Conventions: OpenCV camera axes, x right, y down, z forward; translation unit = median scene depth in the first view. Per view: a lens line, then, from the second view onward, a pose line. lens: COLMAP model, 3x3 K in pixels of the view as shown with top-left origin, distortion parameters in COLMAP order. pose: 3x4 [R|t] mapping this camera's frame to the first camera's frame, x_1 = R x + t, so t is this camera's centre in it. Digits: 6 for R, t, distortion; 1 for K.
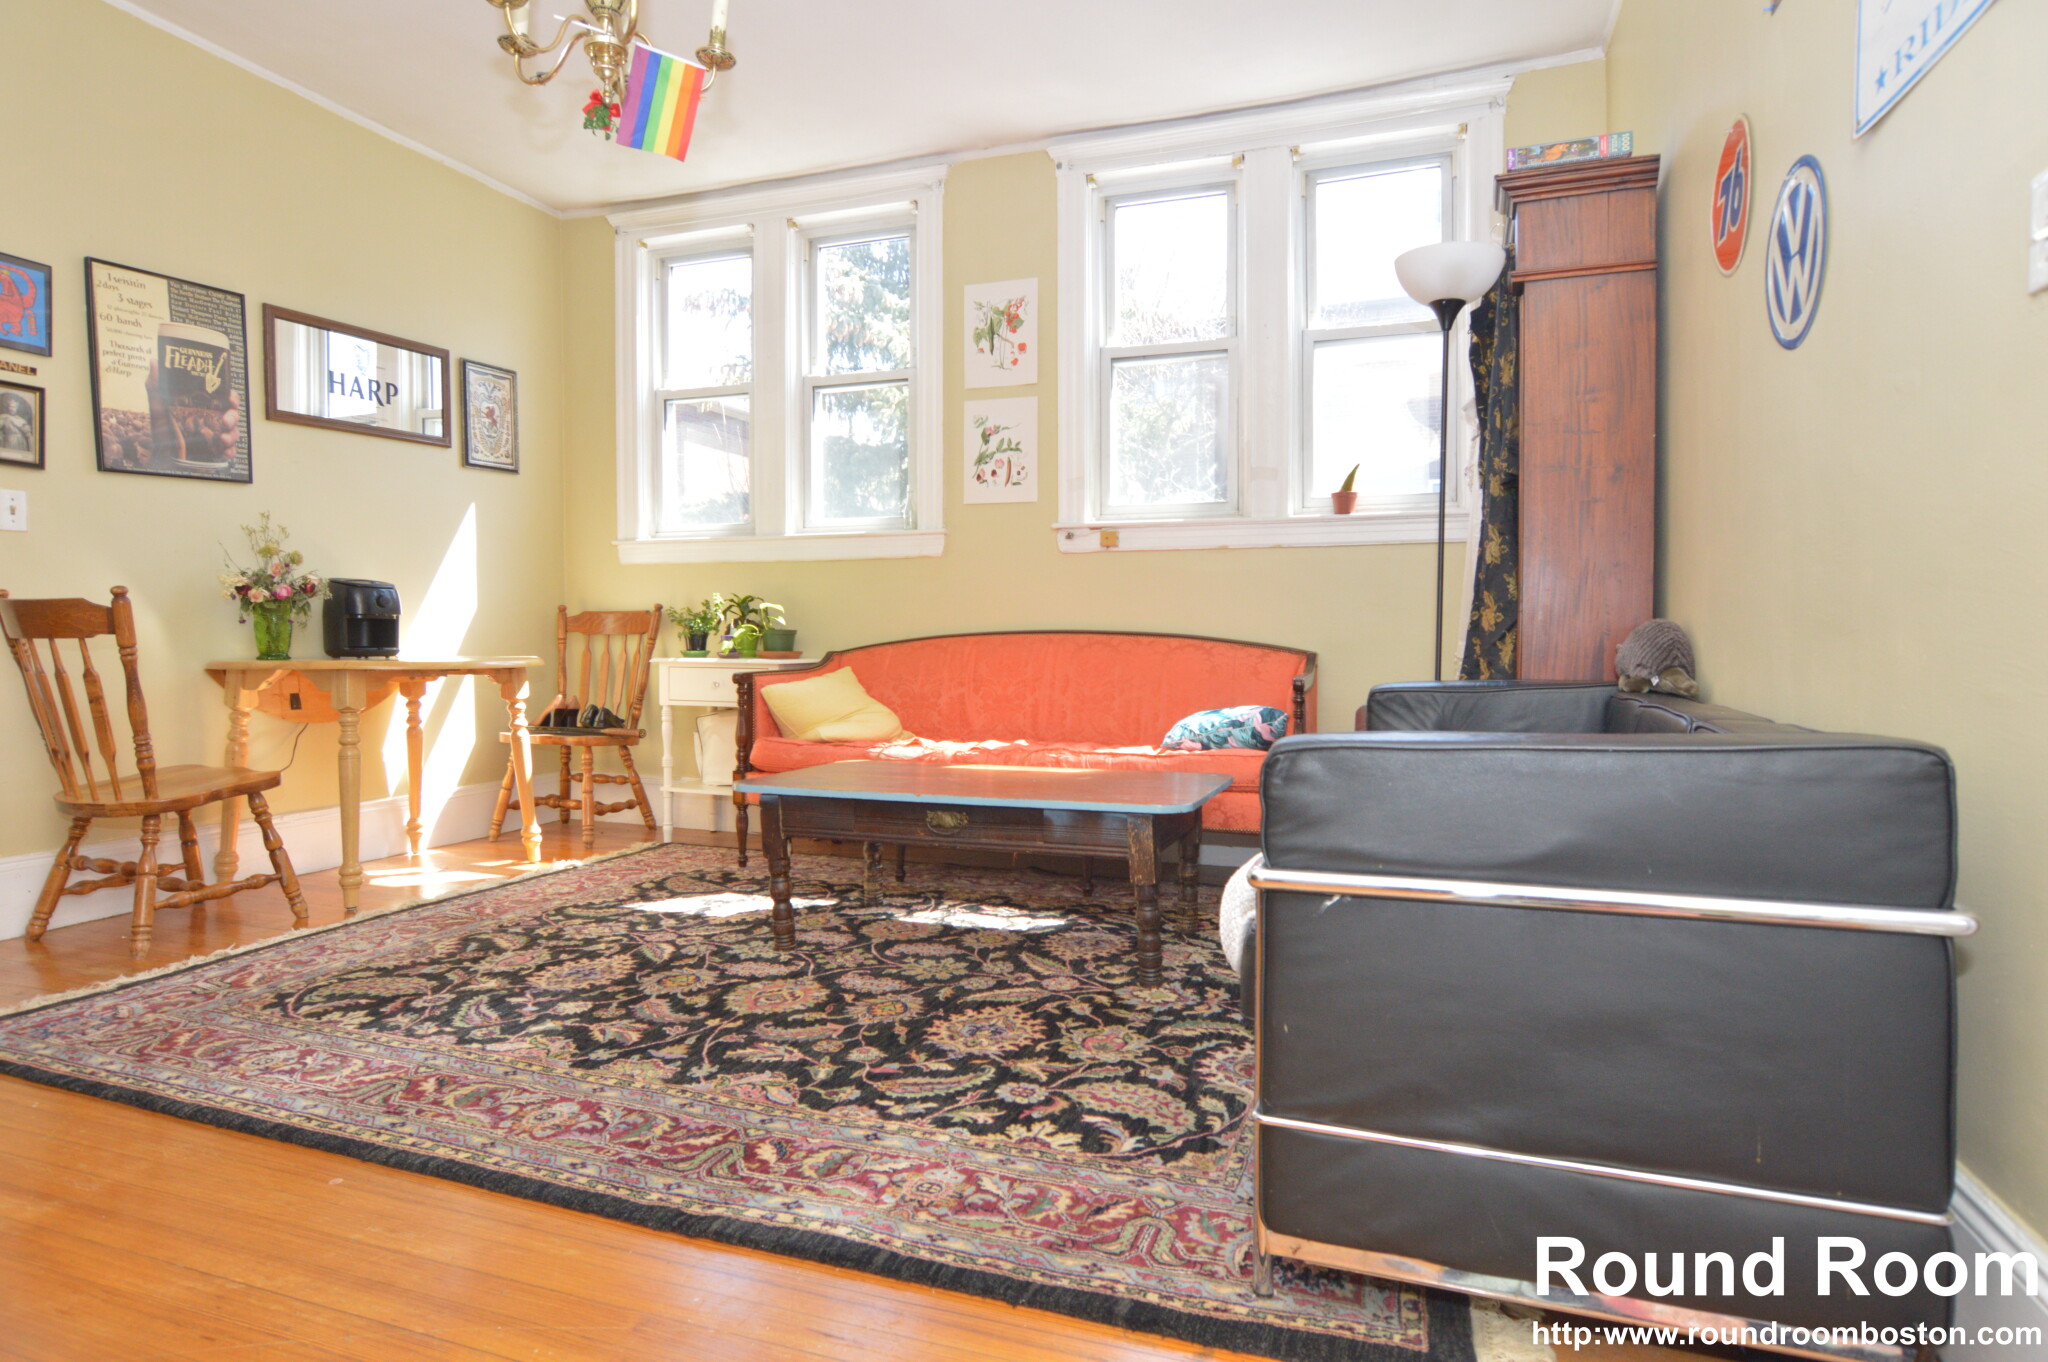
lens RADIAL K [[1131.0, 0, 1021.1], [0, 1131.0, 670.0], [0, 0, 1]] dist [-0.030997, 0.011695]
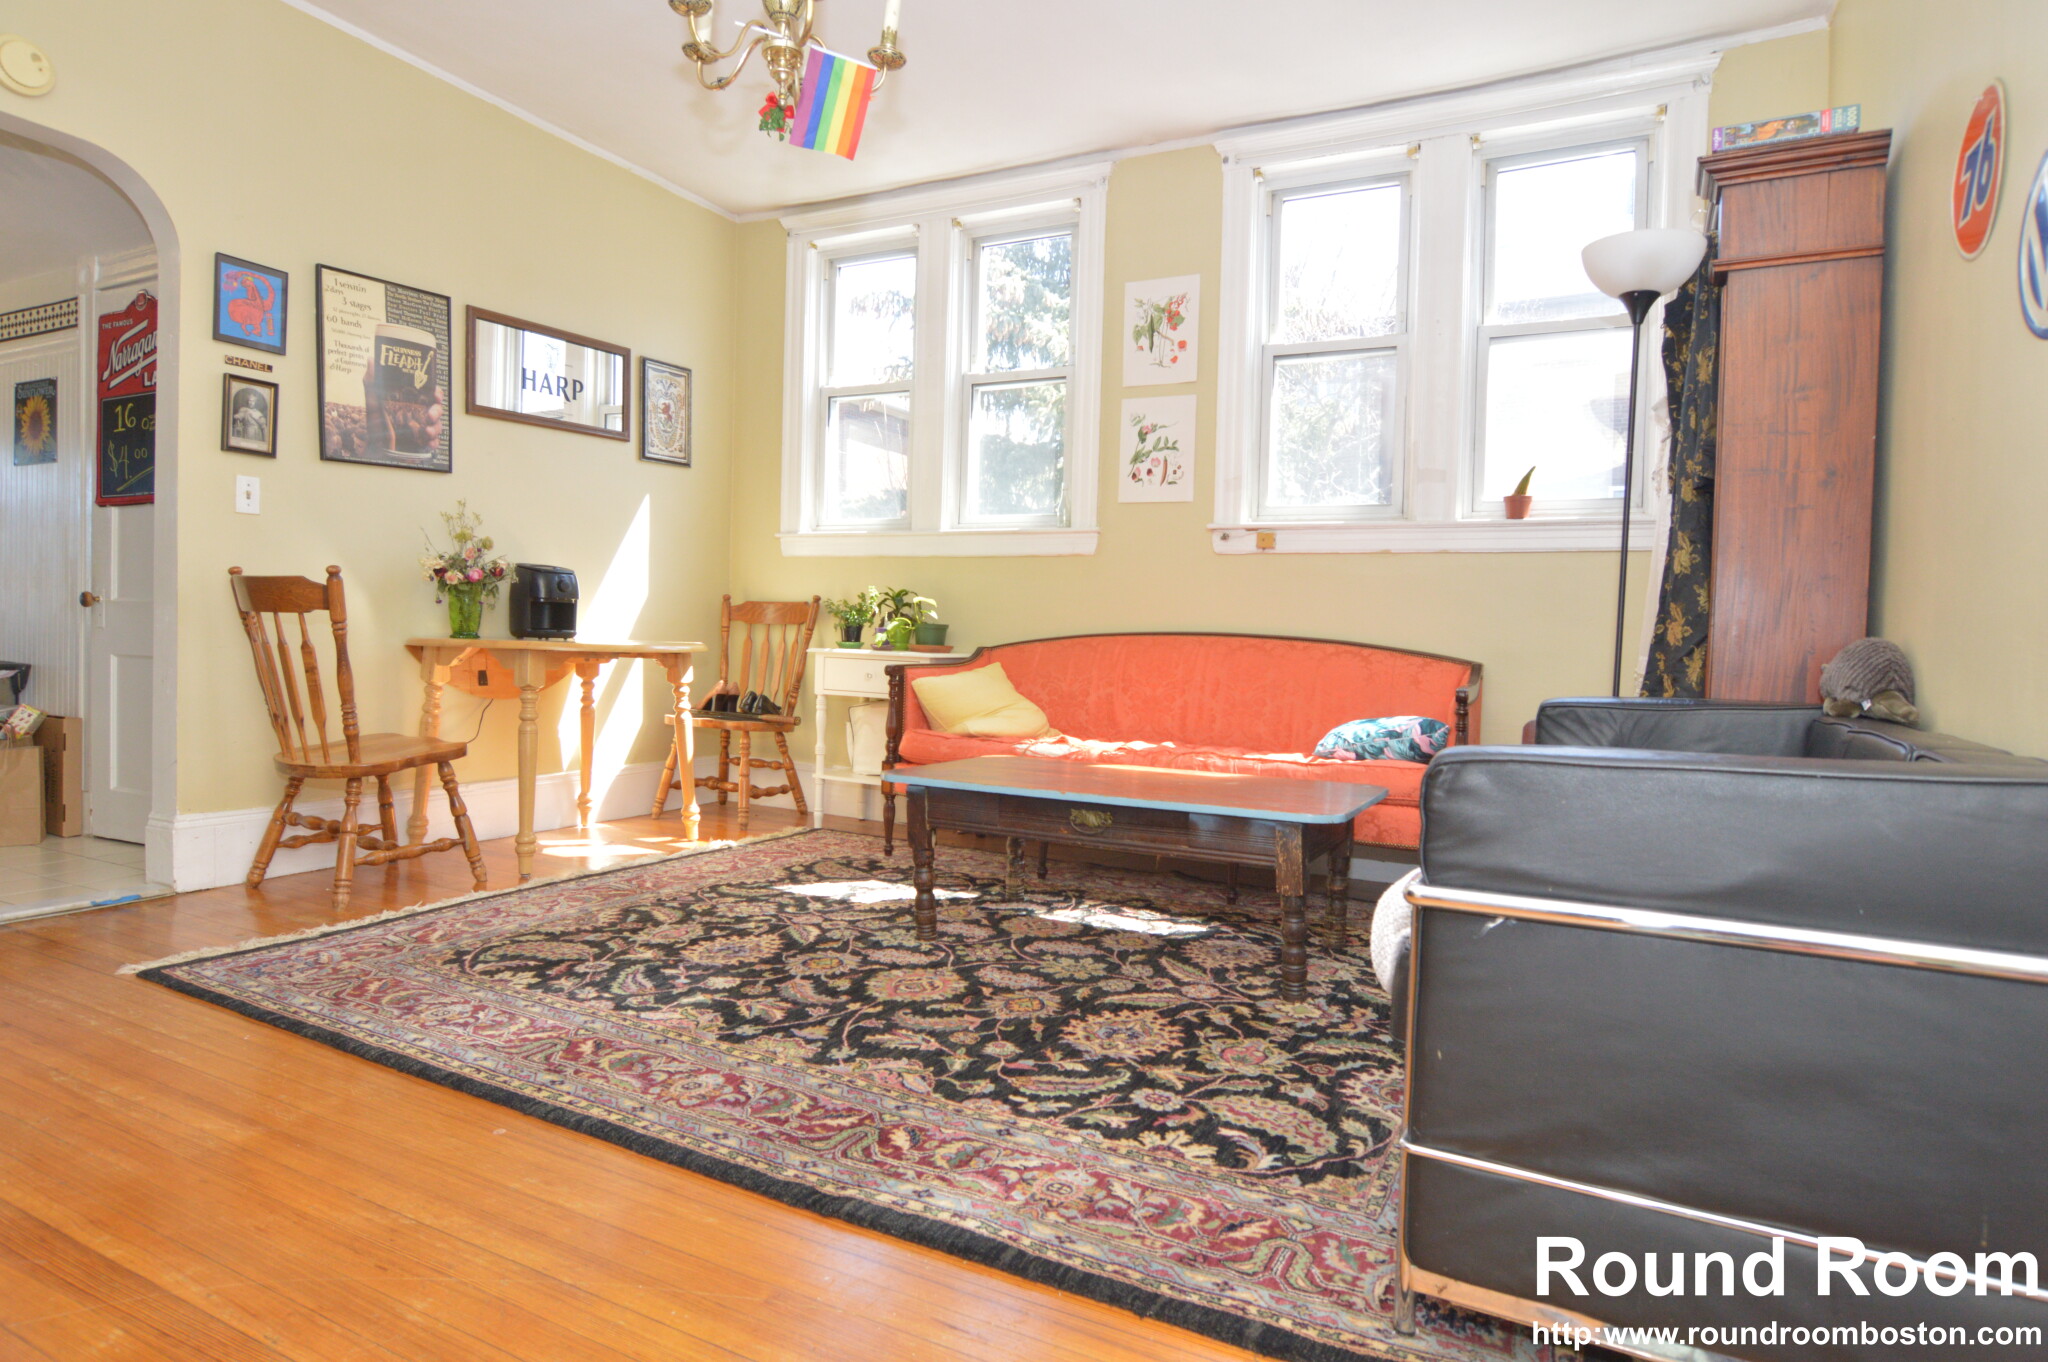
lens RADIAL K [[1131.0, 0, 1021.1], [0, 1131.0, 666.7], [0, 0, 1]] dist [-0.030997, 0.011695]
pose [[0.990847, 0.032539, -0.131011, -0.000343], [-0.032964, 0.999456, -0.001081, 0.002156], [0.130904, 0.005390, 0.991380, 0.007031]]
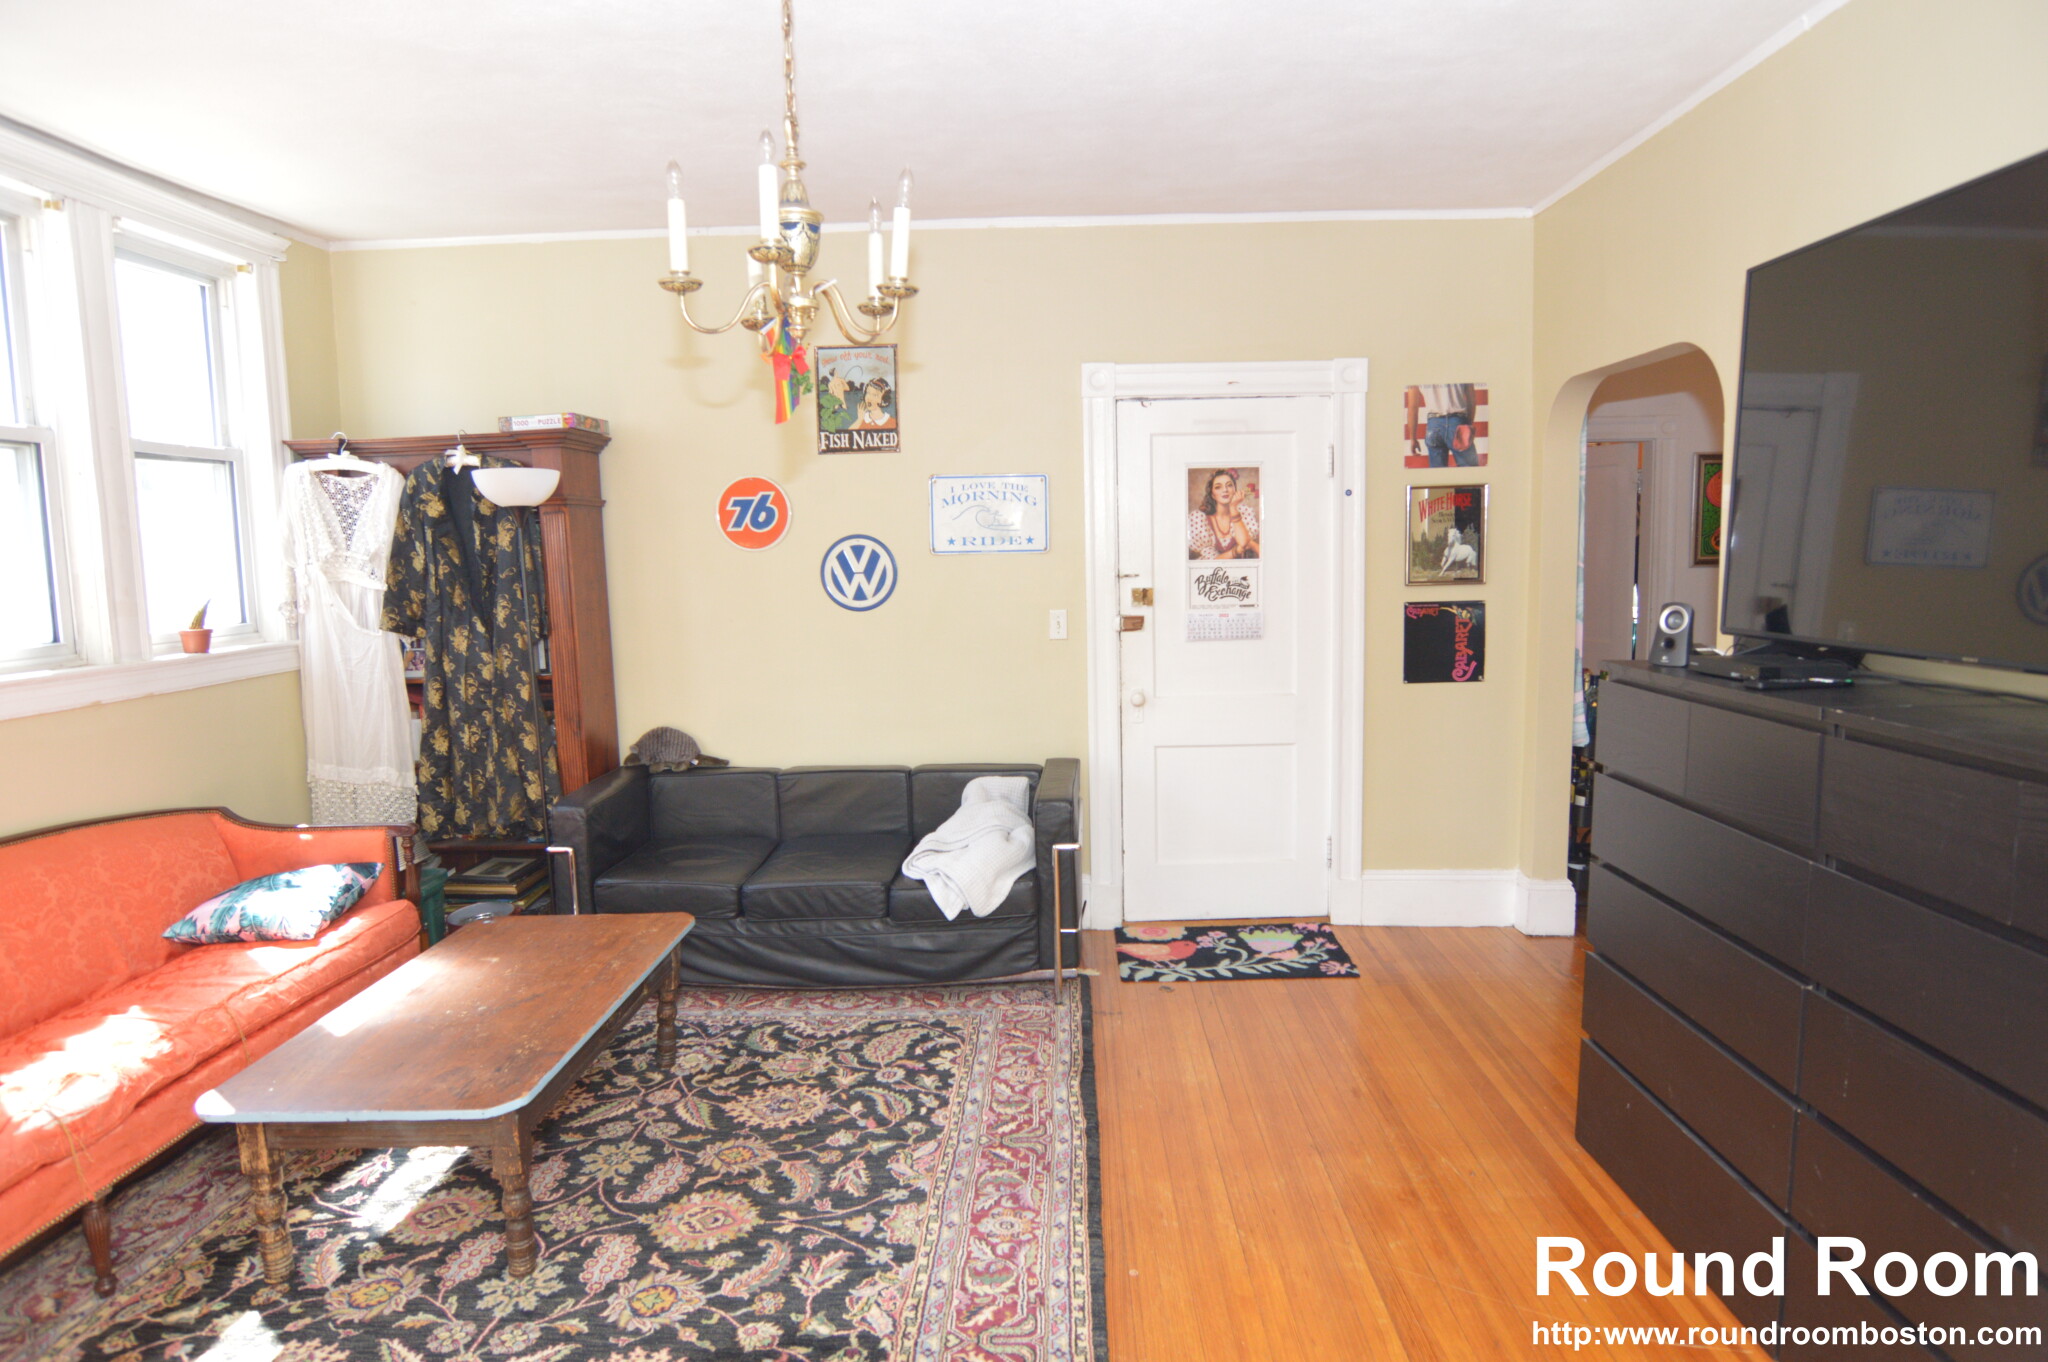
lens RADIAL K [[1131.0, 0, 1023.9], [0, 1131.0, 671.0], [0, 0, 1]] dist [-0.030997, 0.011695]
pose [[-0.314216, -0.094632, 0.944623, -1.220245], [0.054398, 0.991590, 0.117431, -0.303087], [-0.947792, 0.088284, -0.306425, 1.002616]]
